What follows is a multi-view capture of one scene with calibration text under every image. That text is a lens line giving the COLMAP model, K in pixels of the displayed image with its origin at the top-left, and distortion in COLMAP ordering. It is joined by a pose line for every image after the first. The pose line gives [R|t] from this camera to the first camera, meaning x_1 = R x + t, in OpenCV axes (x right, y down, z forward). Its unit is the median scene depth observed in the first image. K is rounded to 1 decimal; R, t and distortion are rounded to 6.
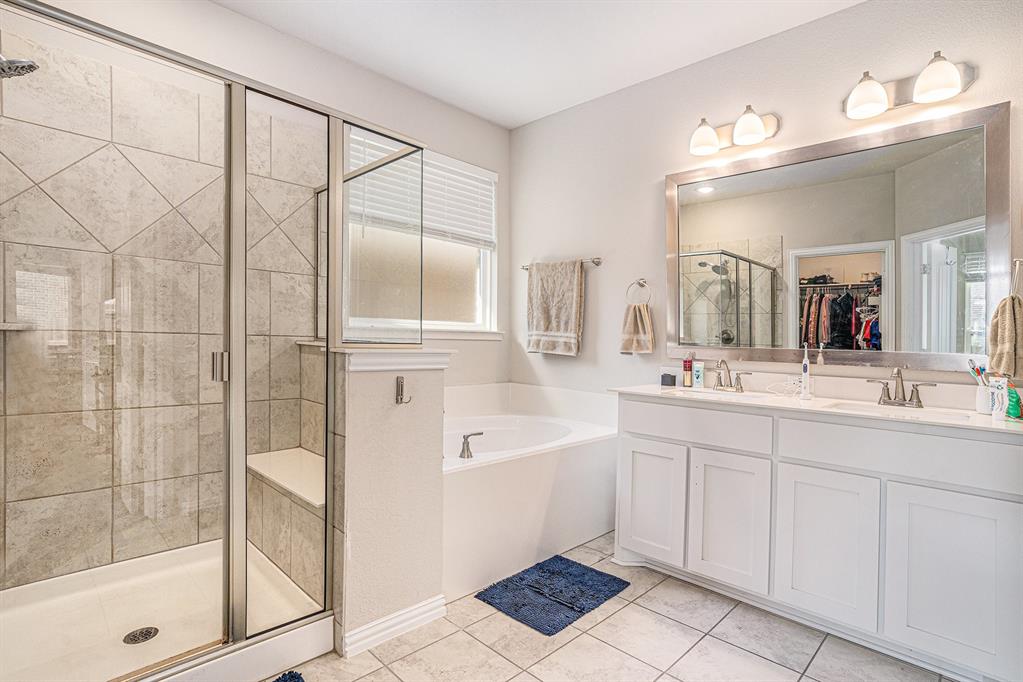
lens RADIAL K [[501.6, 0, 508.0], [0, 501.6, 346.6], [0, 0, 1]] dist [-0.038715, 0.000339]
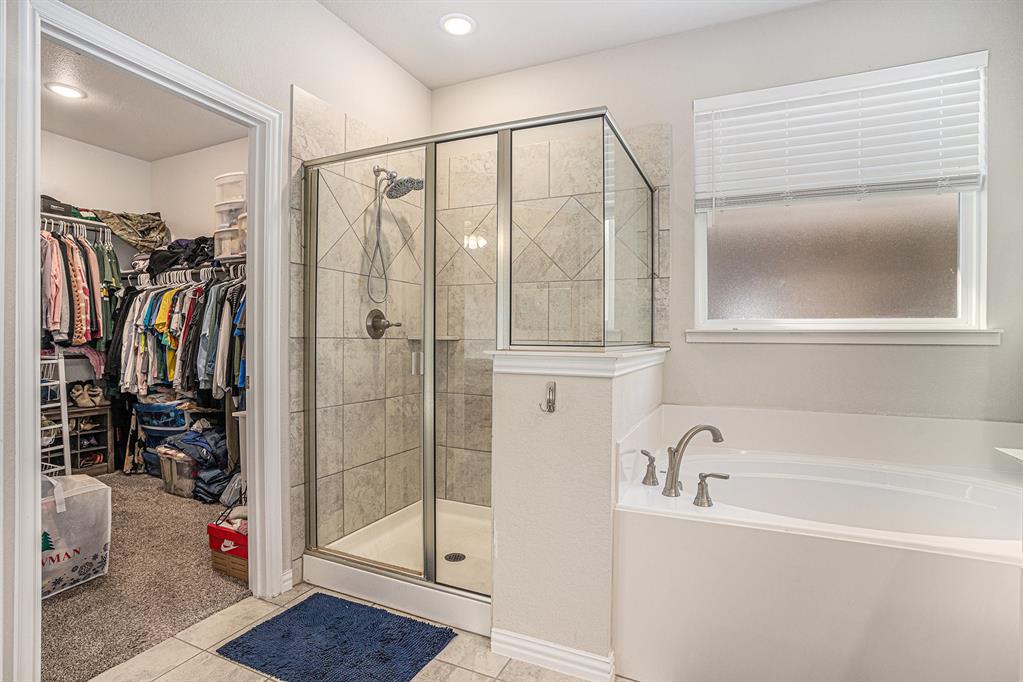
lens RADIAL K [[501.6, 0, 508.0], [0, 501.6, 346.6], [0, 0, 1]] dist [-0.038715, 0.000339]
pose [[0.356110, -0.008814, -0.934402, 0.575992], [-0.010795, 0.999850, -0.013545, 0.008210], [0.934382, 0.014910, 0.355962, 0.573317]]
